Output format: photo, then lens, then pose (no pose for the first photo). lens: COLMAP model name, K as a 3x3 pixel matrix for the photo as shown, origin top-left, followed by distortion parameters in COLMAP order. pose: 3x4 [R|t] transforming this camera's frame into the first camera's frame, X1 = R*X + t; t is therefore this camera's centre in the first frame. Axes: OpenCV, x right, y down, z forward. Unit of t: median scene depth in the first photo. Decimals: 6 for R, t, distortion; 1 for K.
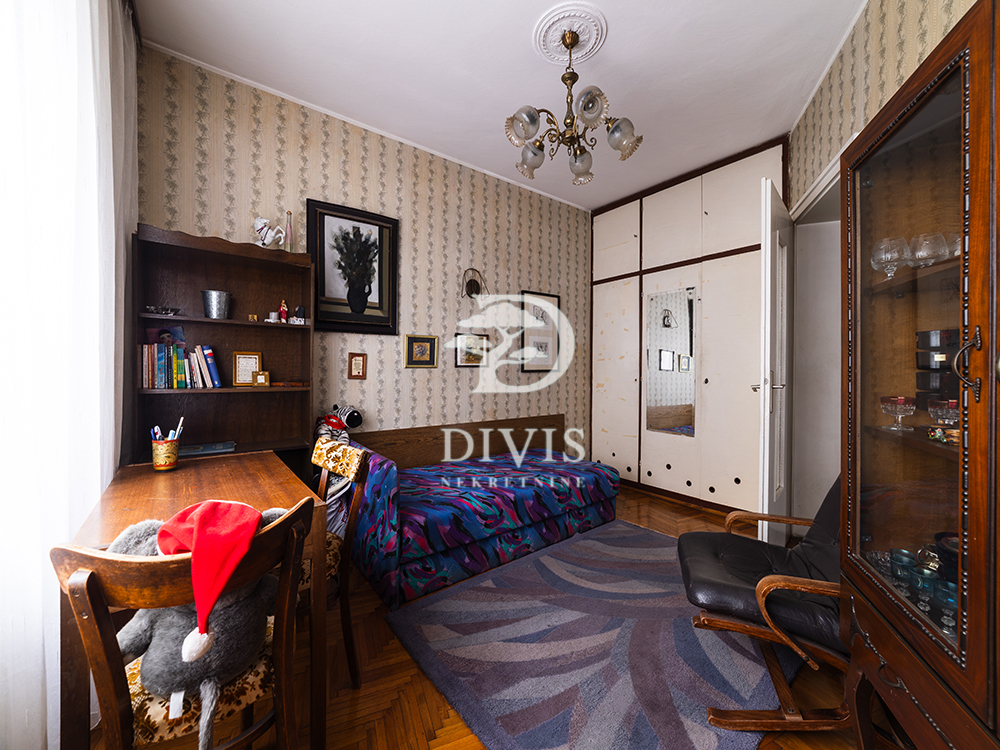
lens RADIAL K [[386.7, 0, 498.4], [0, 386.7, 370.9], [0, 0, 1]] dist [-0.020863, 0.000144]
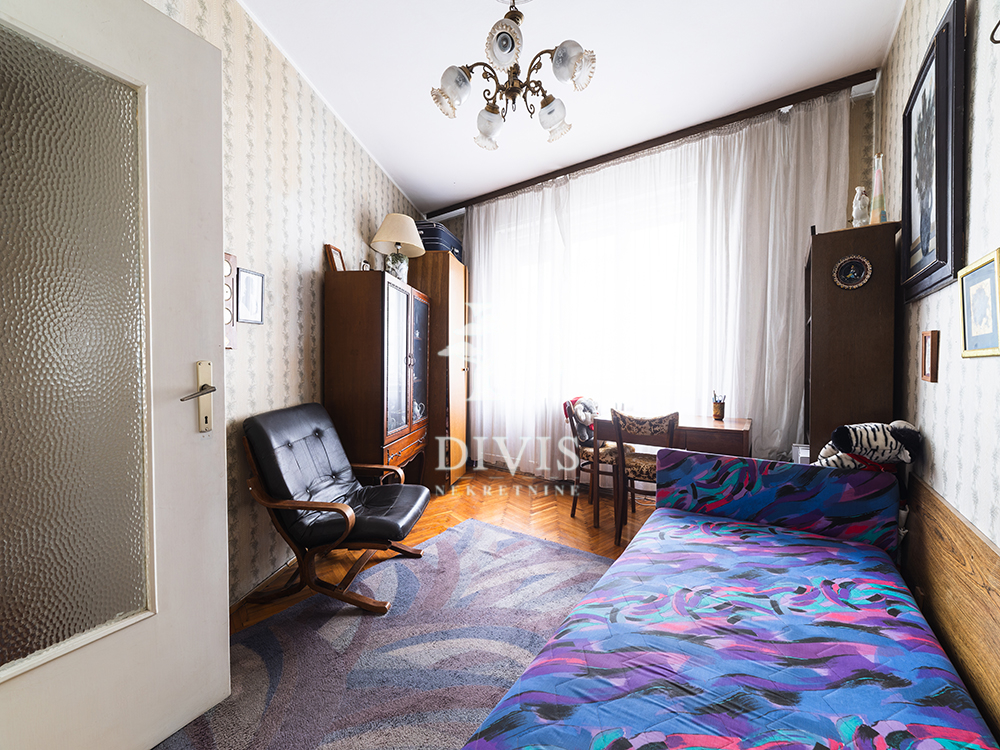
lens RADIAL K [[378.6, 0, 500.9], [0, 378.6, 370.3], [0, 0, 1]] dist [-0.013165, 0.000193]
pose [[-0.959706, -0.000112, -0.281007, 0.330669], [-0.007670, 0.999638, 0.025794, -0.002189], [0.280902, 0.026910, -0.959359, 1.324796]]
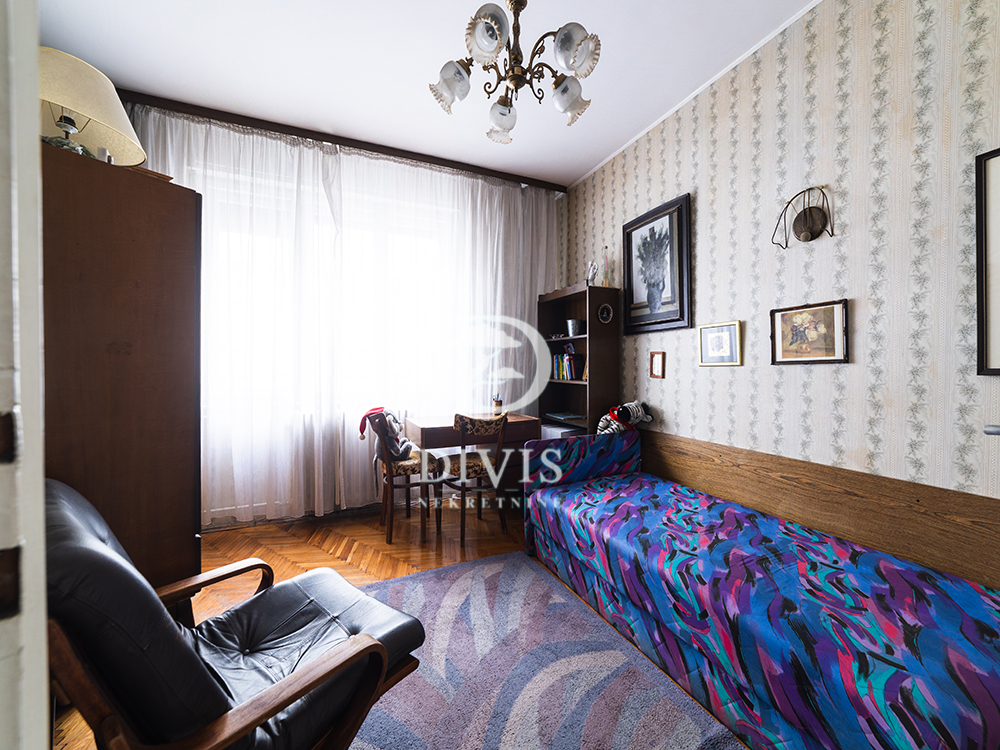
lens RADIAL K [[386.7, 0, 498.4], [0, 386.7, 370.9], [0, 0, 1]] dist [-0.020863, 0.000144]
pose [[-0.244395, 0.002073, -0.969674, 0.707585], [-0.006302, 0.999973, 0.003726, 0.001949], [0.969655, 0.007022, -0.244375, 0.850402]]
